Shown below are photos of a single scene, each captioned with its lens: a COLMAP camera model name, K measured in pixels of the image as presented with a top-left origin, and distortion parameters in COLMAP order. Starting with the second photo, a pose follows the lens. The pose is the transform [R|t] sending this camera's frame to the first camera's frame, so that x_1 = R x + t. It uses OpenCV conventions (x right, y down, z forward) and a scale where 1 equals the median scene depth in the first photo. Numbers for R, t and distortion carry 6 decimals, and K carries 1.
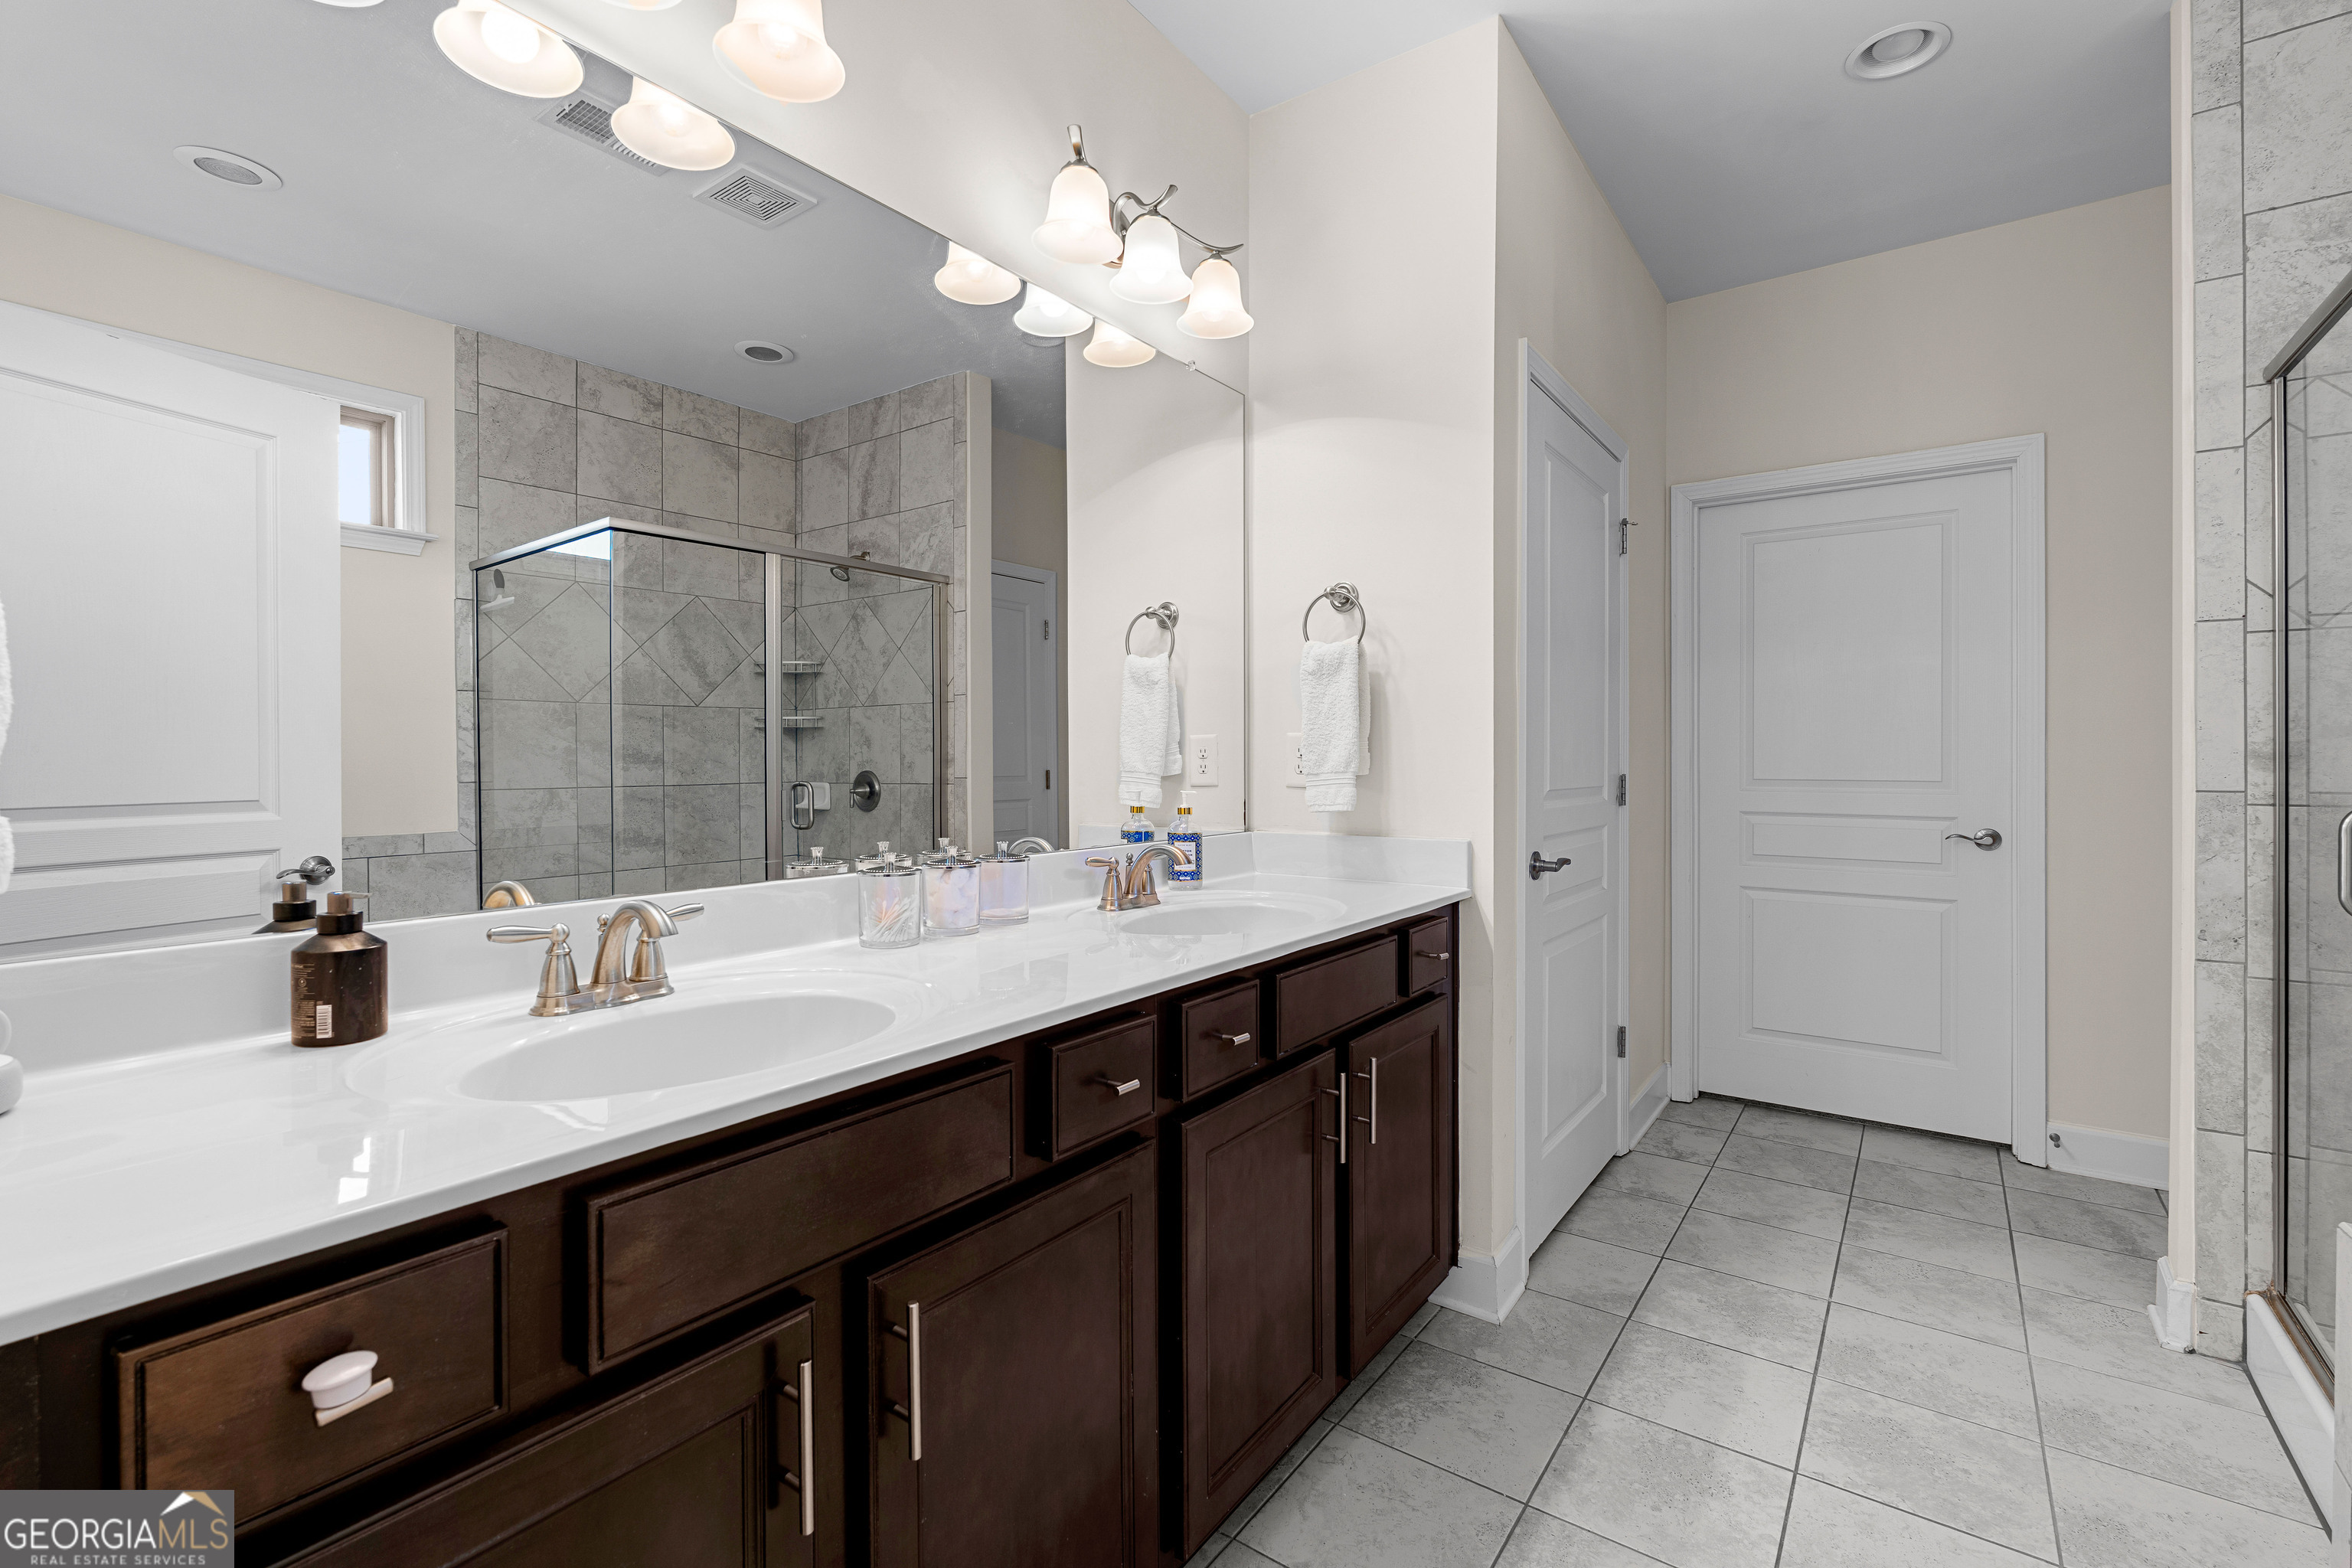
lens RADIAL K [[1047.3, 0, 1166.8], [0, 1047.3, 748.6], [0, 0, 1]] dist [-0.002504, 0.000184]
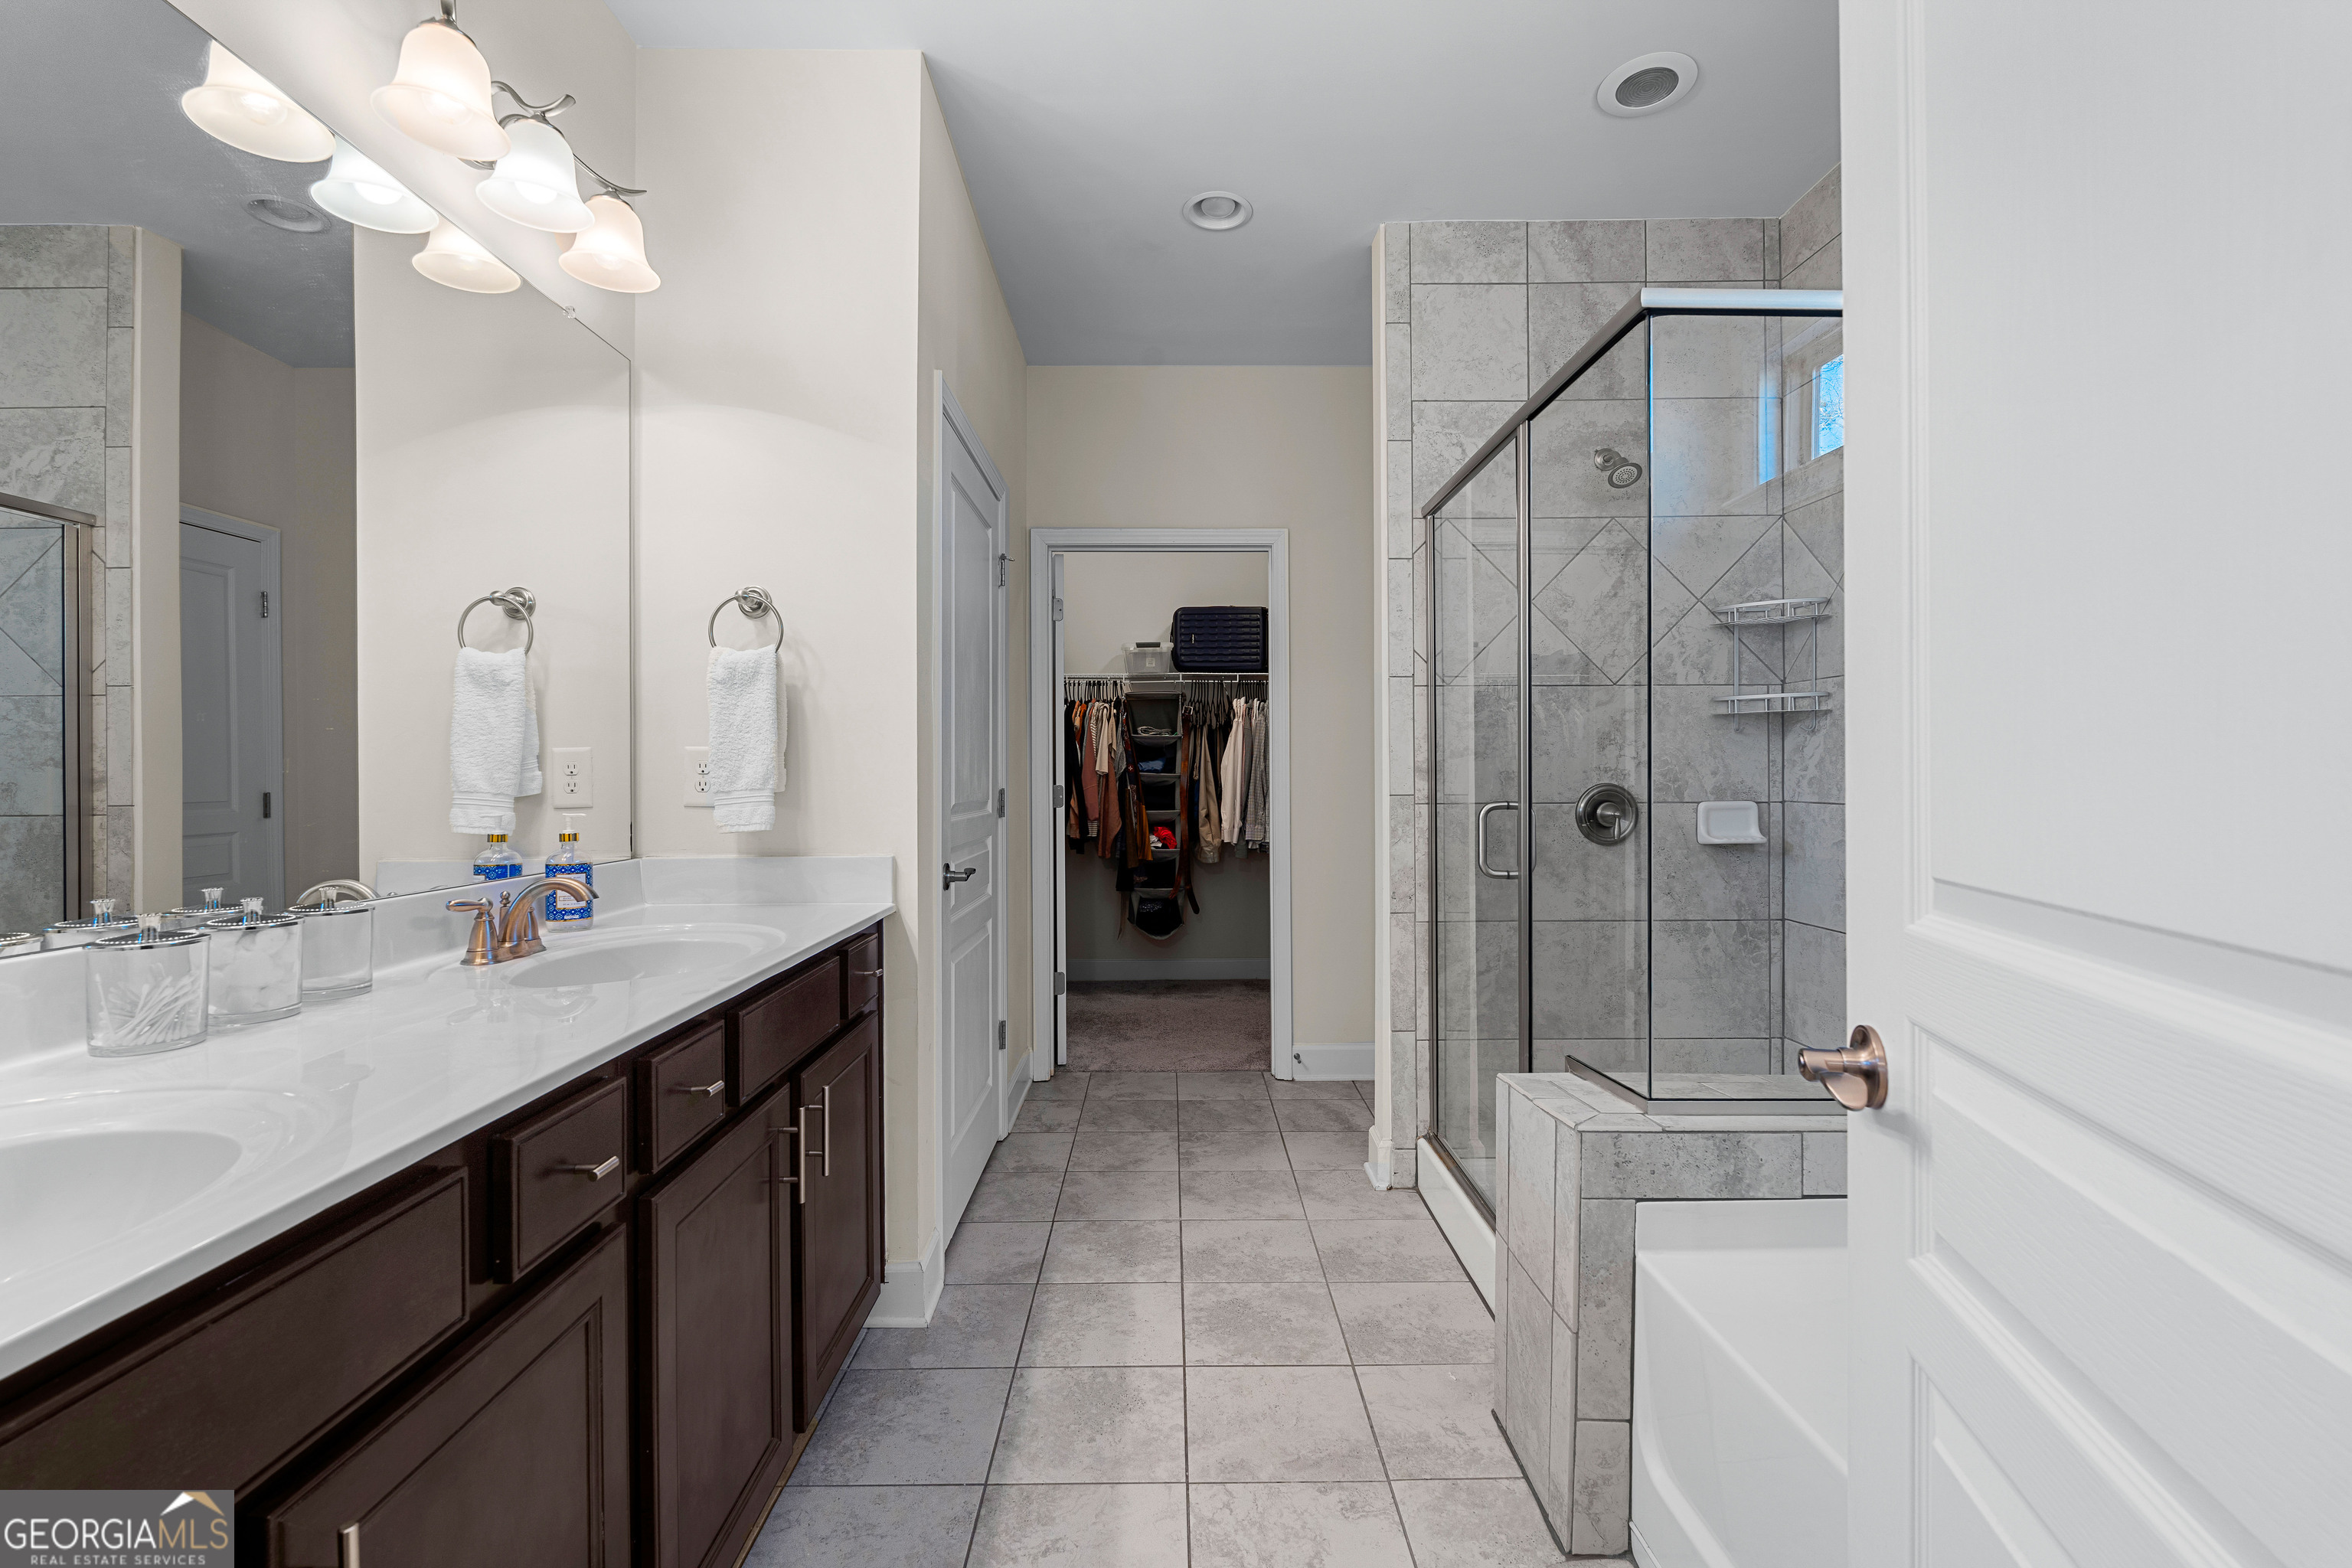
lens RADIAL K [[1042.0, 0, 1181.0], [0, 1042.0, 759.3], [0, 0, 1]] dist [-0.001972, -0.000356]
pose [[0.795931, 0.005295, 0.605364, -0.105605], [-0.001310, 0.999974, -0.007024, 0.002016], [-0.605386, 0.004798, 0.795918, 0.036454]]
